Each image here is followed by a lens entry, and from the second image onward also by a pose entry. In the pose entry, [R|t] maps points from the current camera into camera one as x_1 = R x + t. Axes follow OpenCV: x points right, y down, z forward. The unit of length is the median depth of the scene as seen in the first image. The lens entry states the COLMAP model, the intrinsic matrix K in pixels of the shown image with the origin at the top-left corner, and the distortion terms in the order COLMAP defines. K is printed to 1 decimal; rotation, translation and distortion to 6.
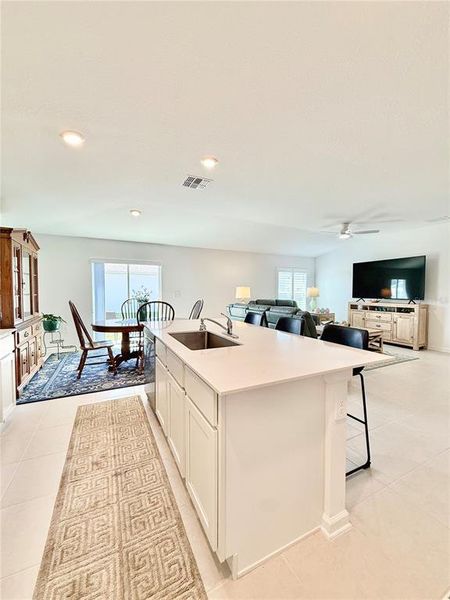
lens RADIAL K [[240.3, 0, 225.0], [0, 240.3, 300.0], [0, 0, 1]] dist [0.000182, 0.000160]
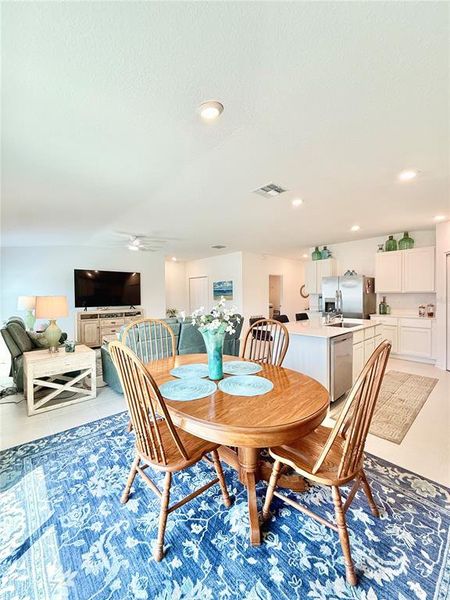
lens RADIAL K [[240.3, 0, 225.0], [0, 240.3, 300.0], [0, 0, 1]] dist [0.000182, 0.000160]
pose [[-0.266384, -0.020552, 0.963648, -0.572070], [0.044471, 0.998446, 0.033587, -0.049991], [-0.962841, 0.051801, -0.265056, 0.819188]]
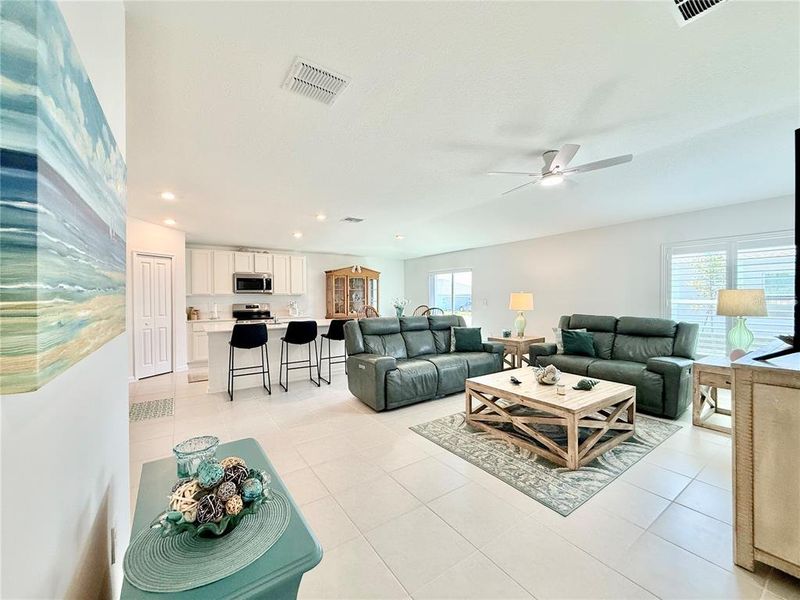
lens RADIAL K [[320.4, 0, 398.9], [0, 320.4, 299.8], [0, 0, 1]] dist [0.000182, 0.000160]
pose [[0.141112, 0.005827, -0.989976, 0.955627], [-0.030007, 0.999548, 0.001607, -0.028502], [0.989539, 0.029479, 0.141223, 0.575112]]
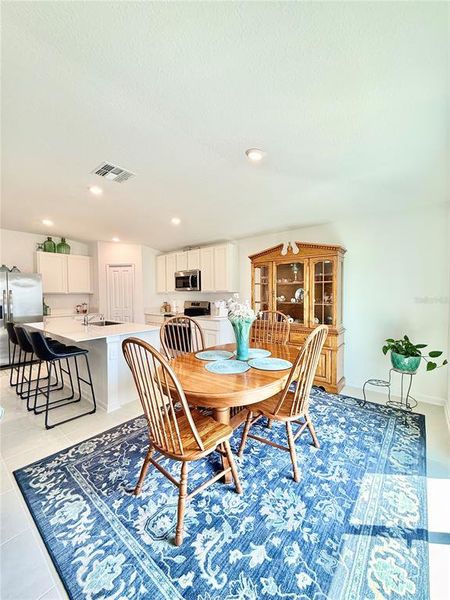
lens RADIAL K [[240.3, 0, 225.0], [0, 240.3, 300.0], [0, 0, 1]] dist [0.000182, 0.000160]
pose [[-0.910308, 0.014237, -0.413687, -0.067883], [-0.012270, 0.998041, 0.061348, -0.058671], [0.413750, 0.060922, -0.908350, 1.097011]]
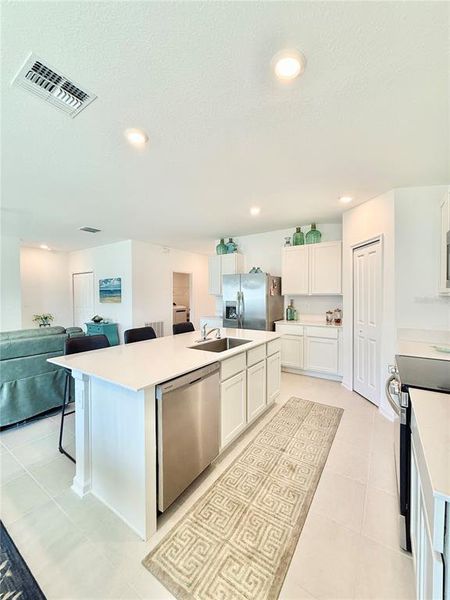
lens RADIAL K [[240.3, 0, 225.0], [0, 240.3, 300.0], [0, 0, 1]] dist [0.000182, 0.000160]
pose [[-0.495481, -0.018730, 0.868417, -0.405405], [0.033295, 0.998623, 0.040535, -0.041804], [-0.867980, 0.048999, -0.494175, 0.543272]]
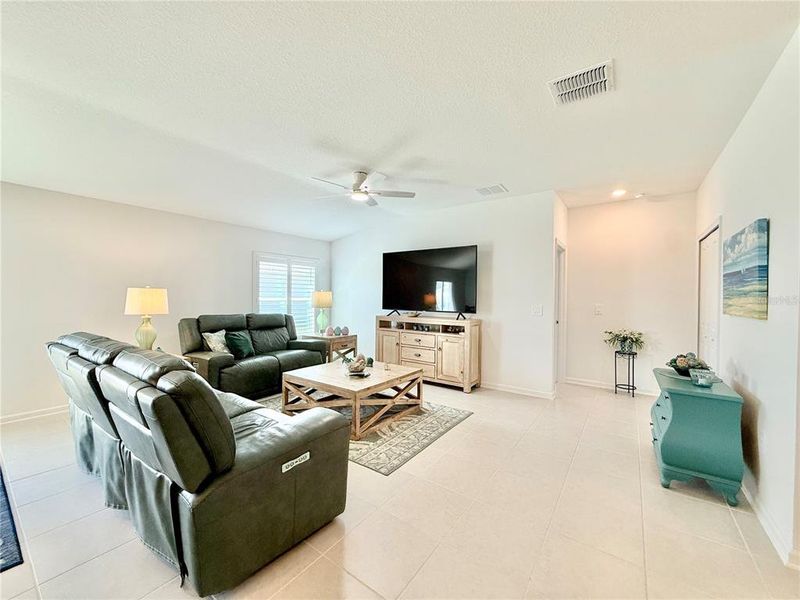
lens RADIAL K [[320.4, 0, 398.9], [0, 320.4, 299.8], [0, 0, 1]] dist [0.000182, 0.000160]
pose [[0.884990, 0.000826, 0.465609, 0.218869], [0.008539, 0.999801, -0.018005, -0.020772], [-0.465531, 0.019910, 0.884807, 0.301665]]
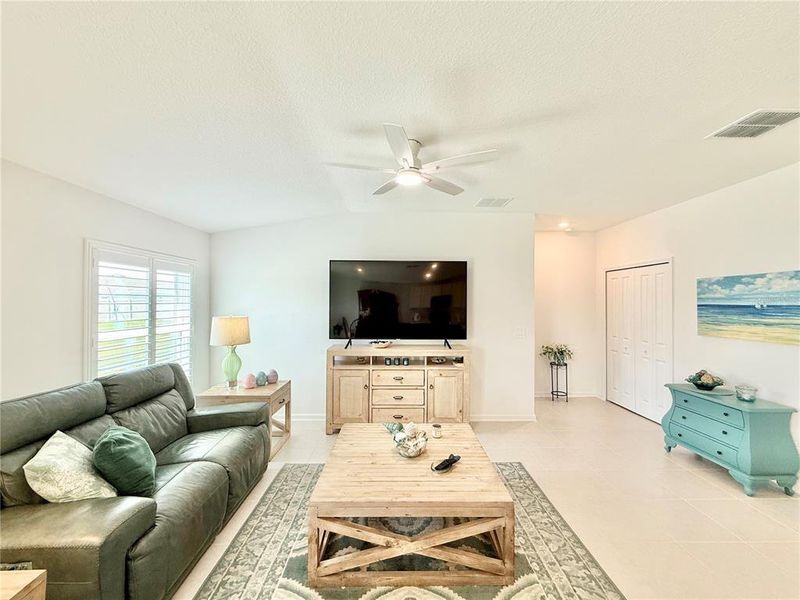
lens RADIAL K [[320.4, 0, 398.9], [0, 320.4, 299.8], [0, 0, 1]] dist [0.000182, 0.000160]
pose [[0.432998, 0.002860, 0.901390, 0.069865], [0.029888, 0.999400, -0.017528, -0.077442], [-0.900899, 0.034531, 0.432652, 0.742871]]
